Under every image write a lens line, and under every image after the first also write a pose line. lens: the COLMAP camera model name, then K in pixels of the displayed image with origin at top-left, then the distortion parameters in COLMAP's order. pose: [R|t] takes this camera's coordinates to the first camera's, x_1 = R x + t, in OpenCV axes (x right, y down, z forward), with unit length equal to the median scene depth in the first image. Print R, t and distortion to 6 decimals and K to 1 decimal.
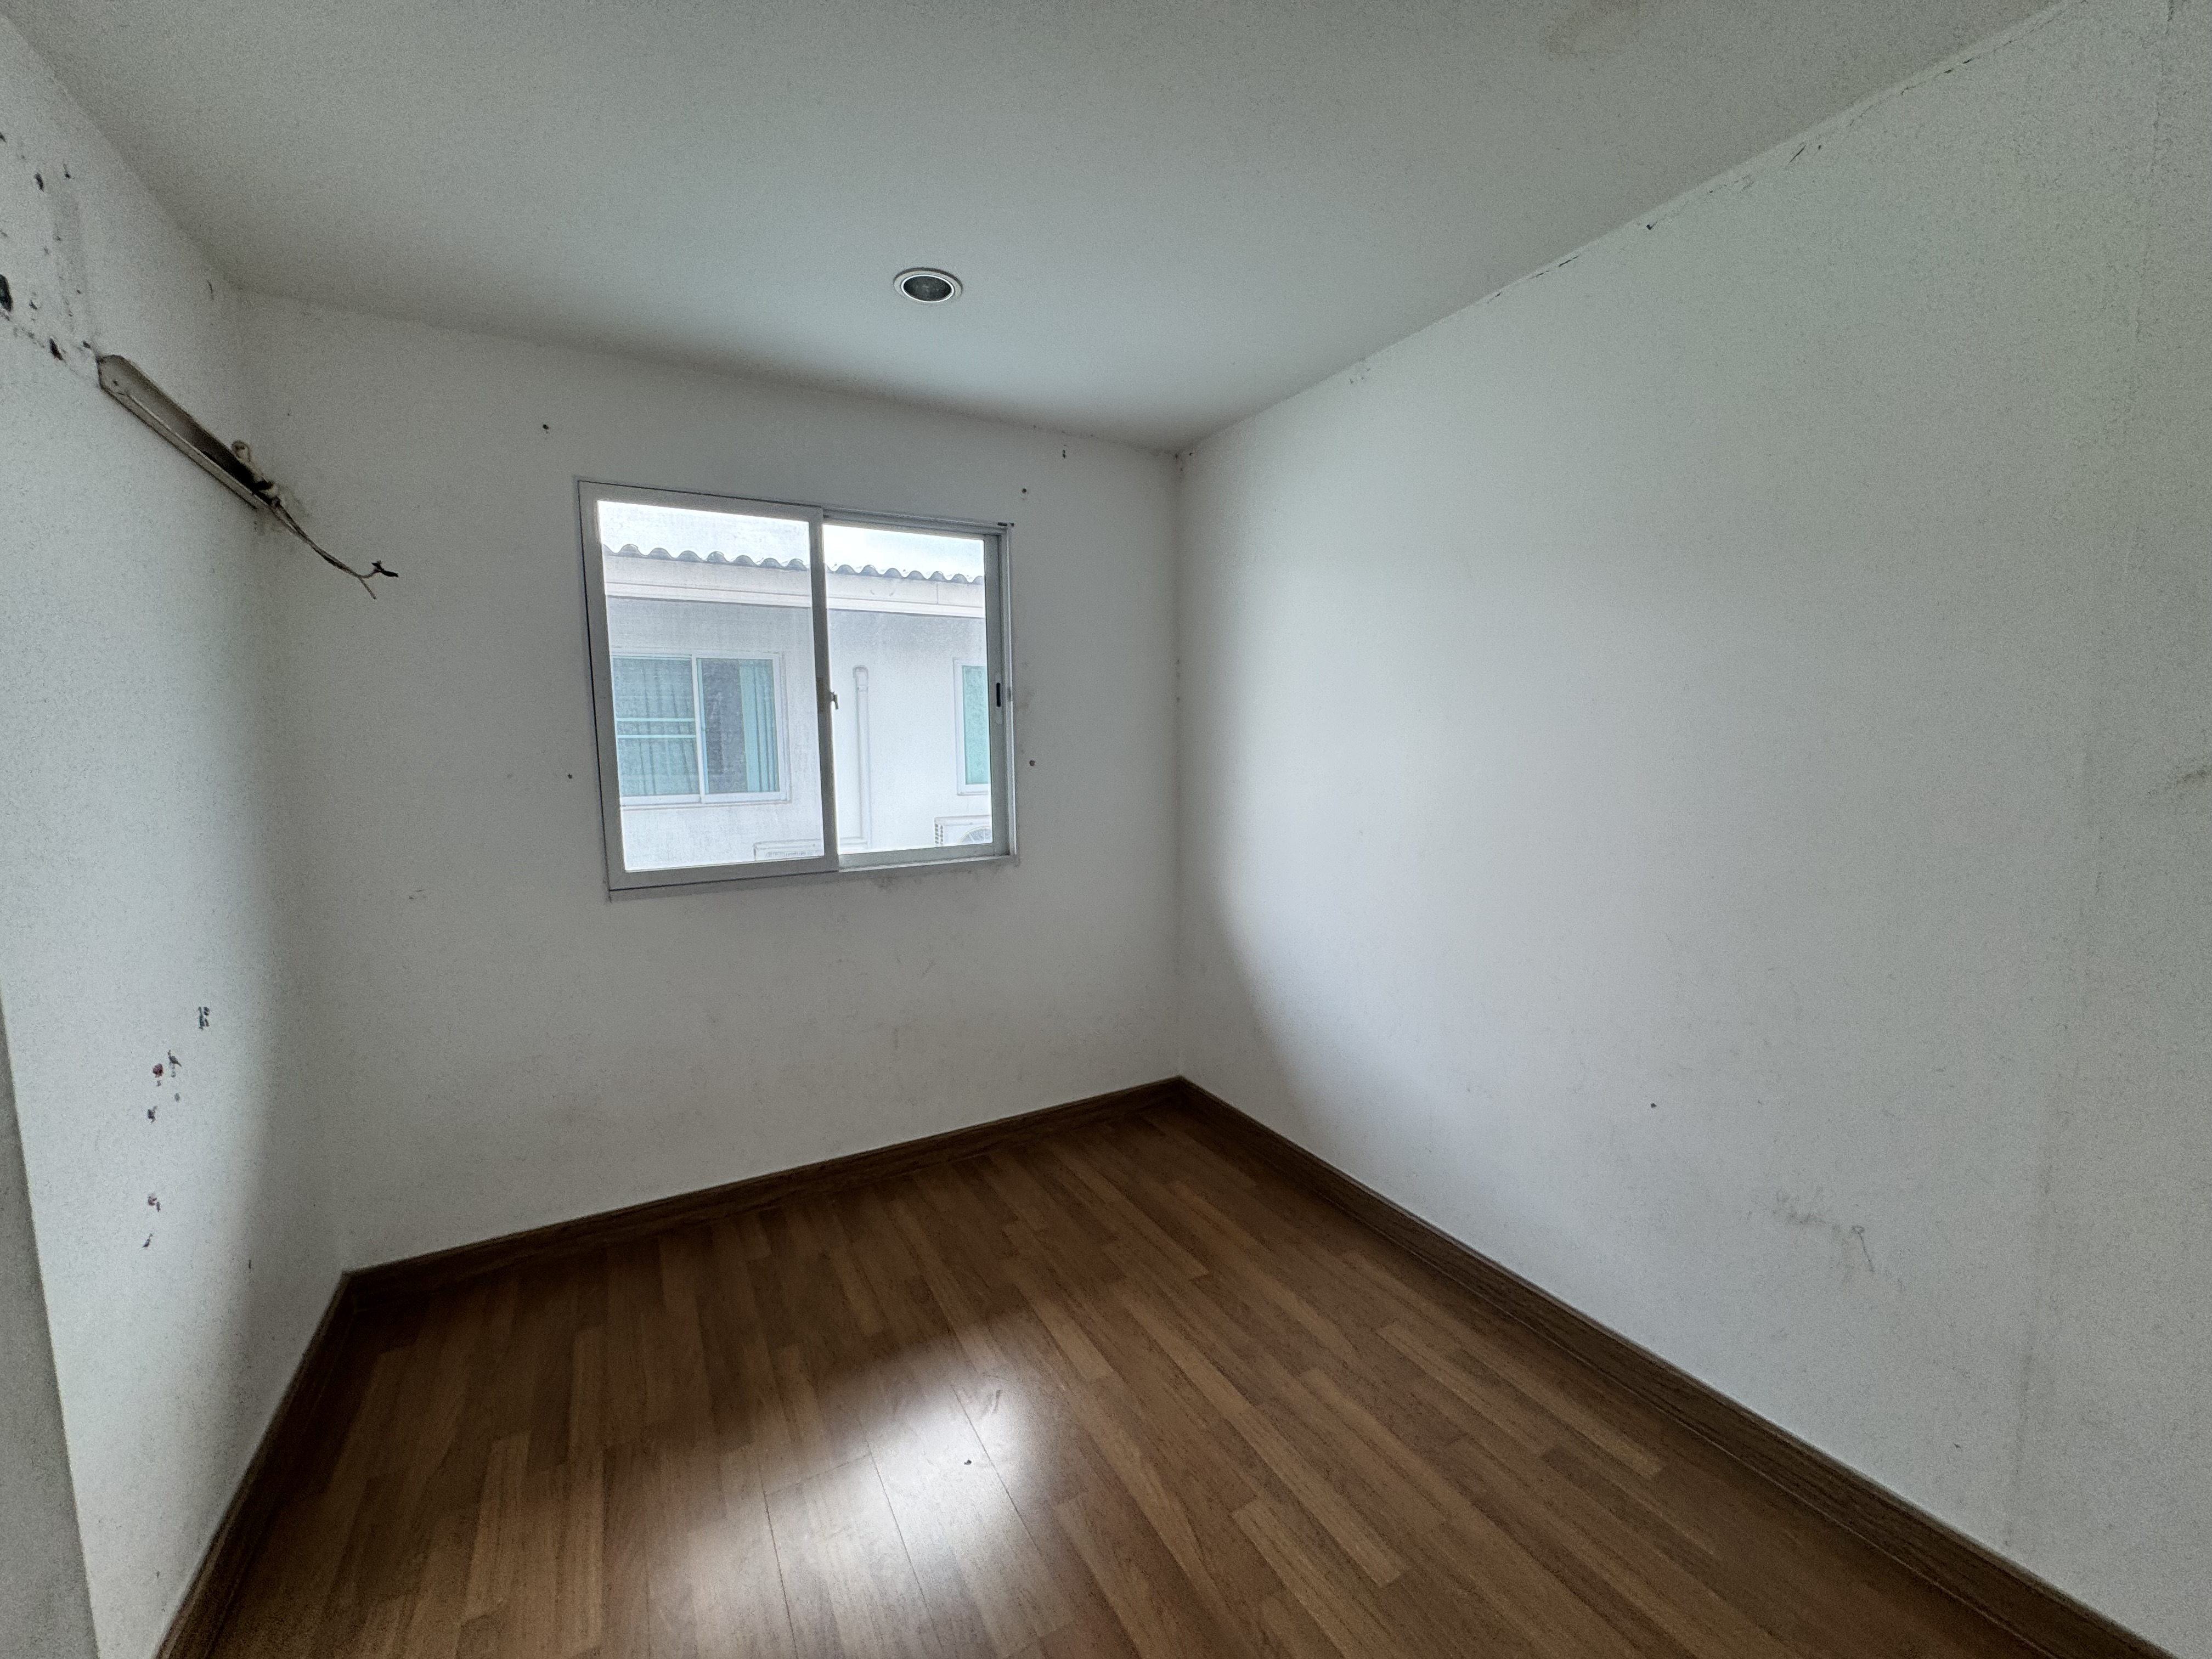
lens RADIAL K [[881.1, 0, 1106.0], [0, 881.1, 829.5], [0, 0, 1]] dist [-0.002088, 0.000050]
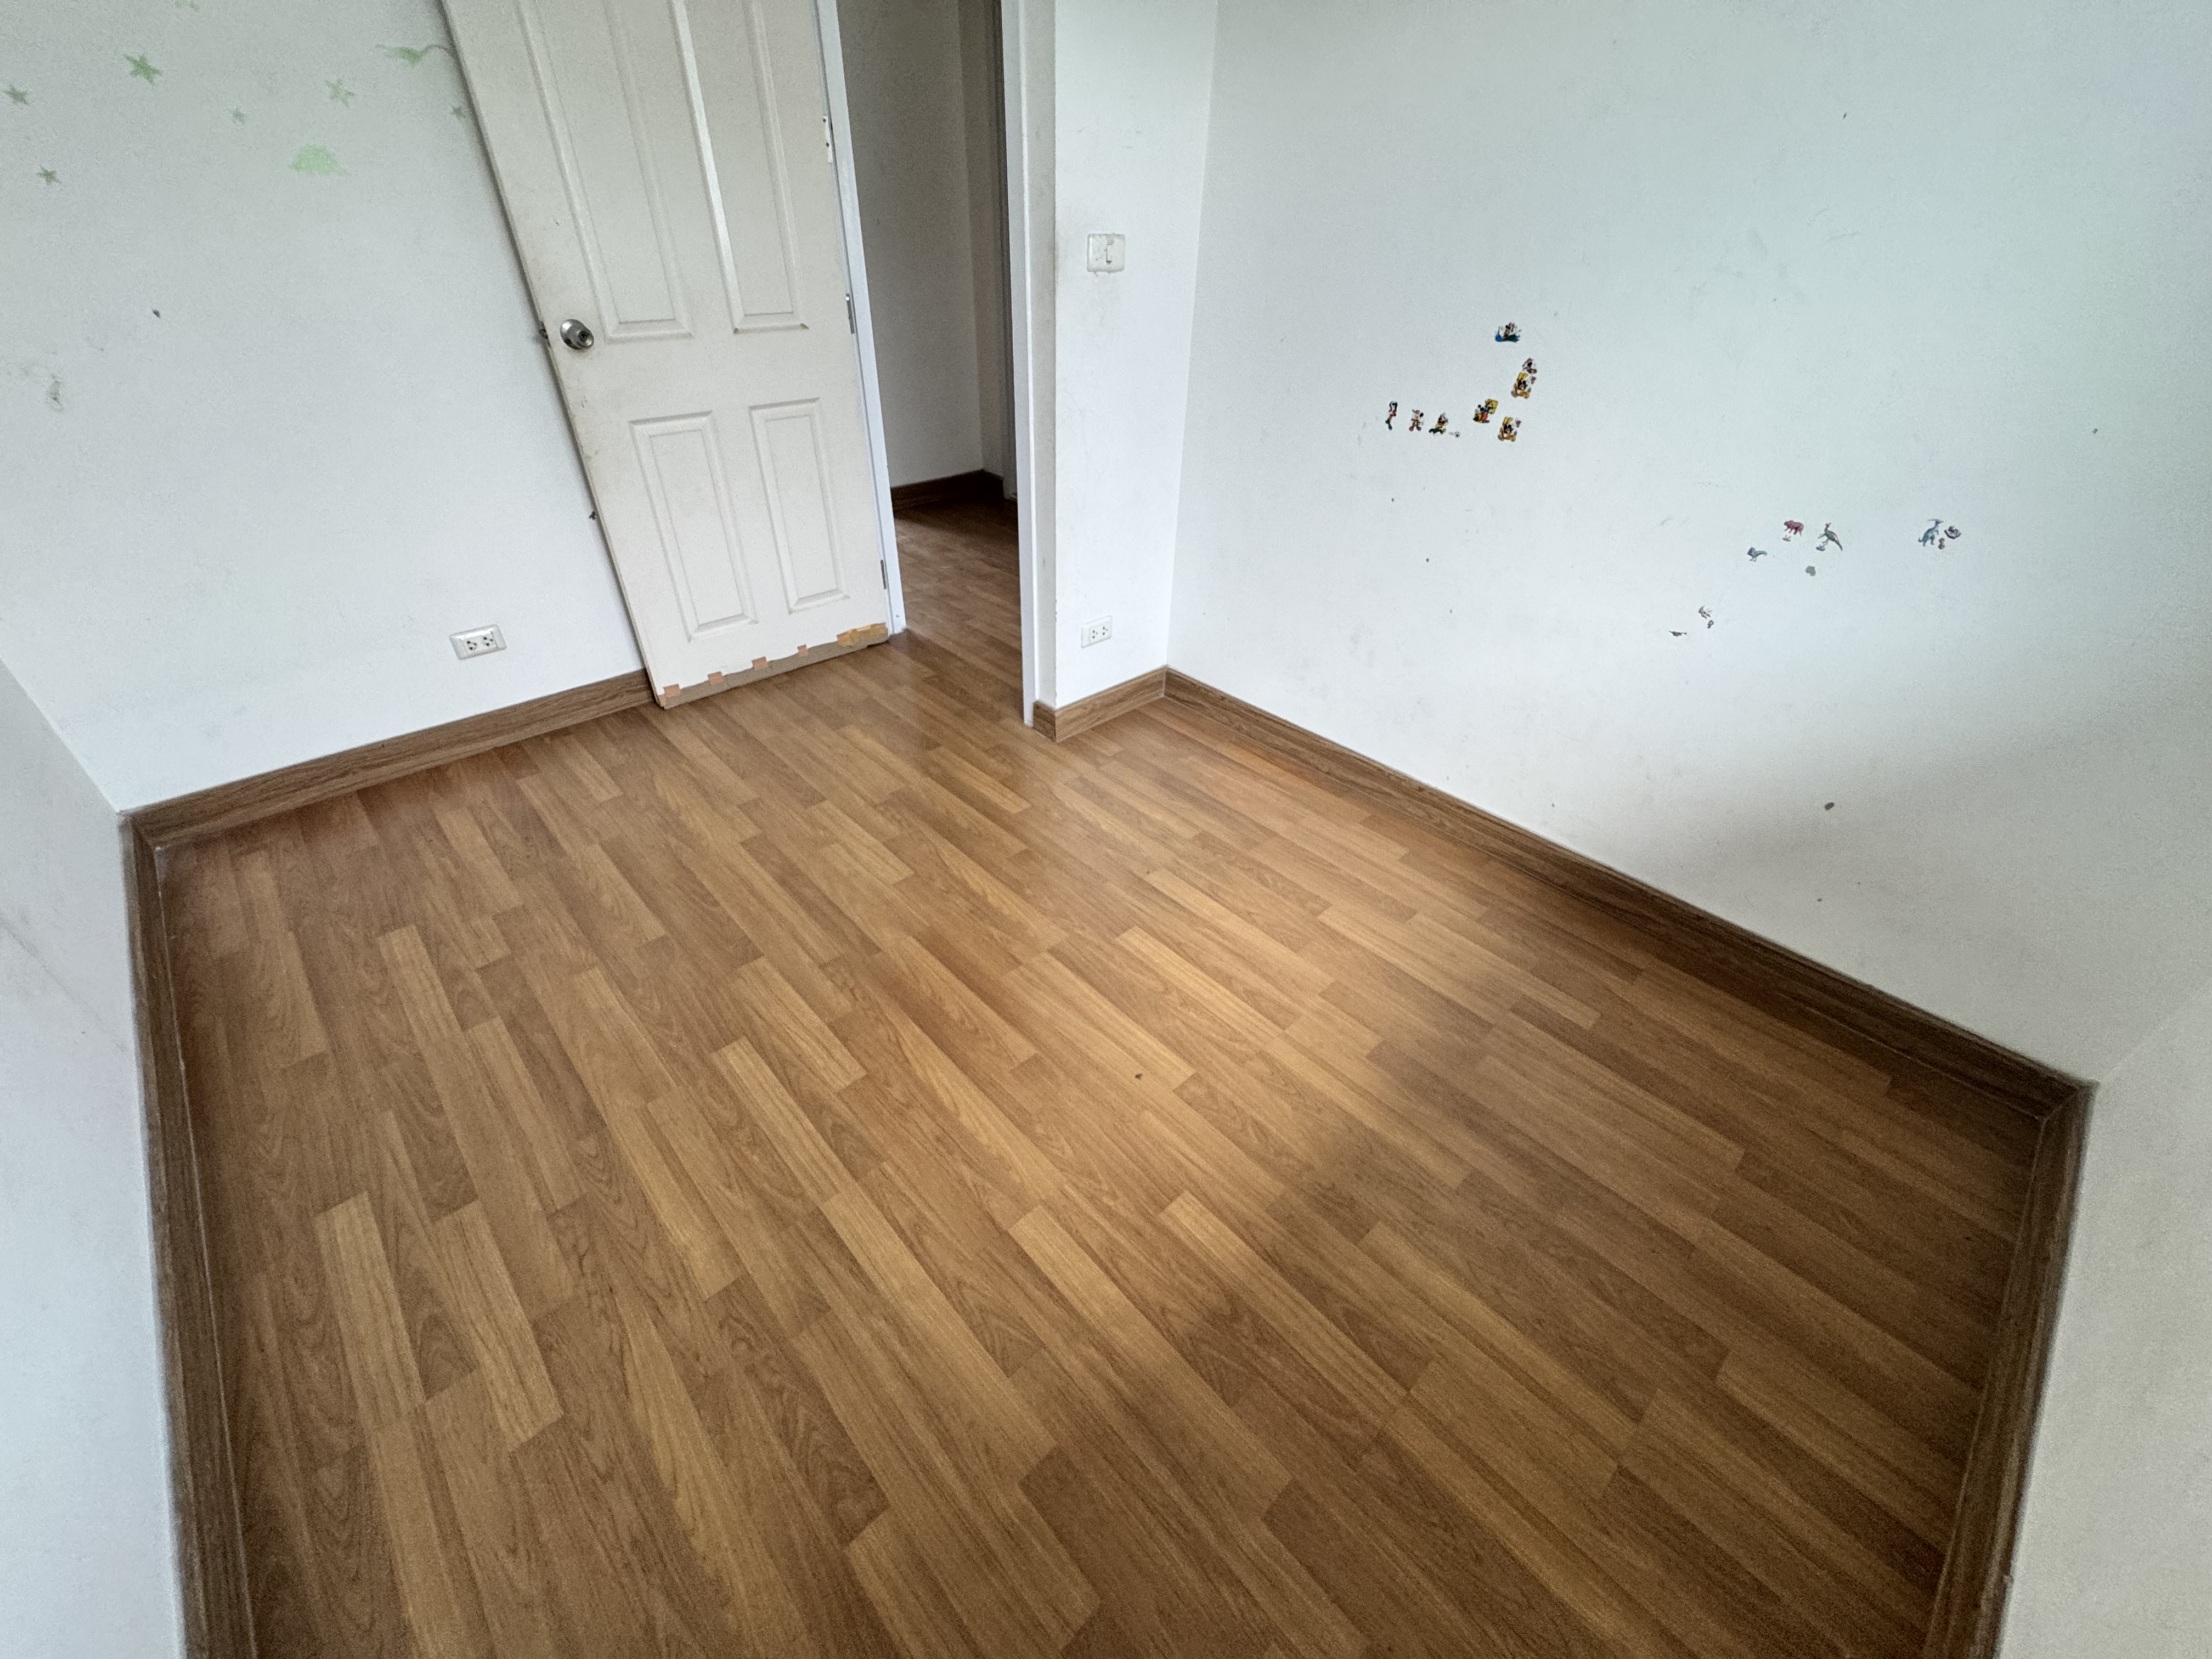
lens RADIAL K [[881.1, 0, 1106.0], [0, 881.1, 829.5], [0, 0, 1]] dist [-0.002088, 0.000050]
pose [[-0.970321, 0.132177, -0.202502, 0.033554], [-0.037697, 0.744487, 0.666572, -0.107374], [0.238865, 0.654422, -0.717408, 1.321577]]
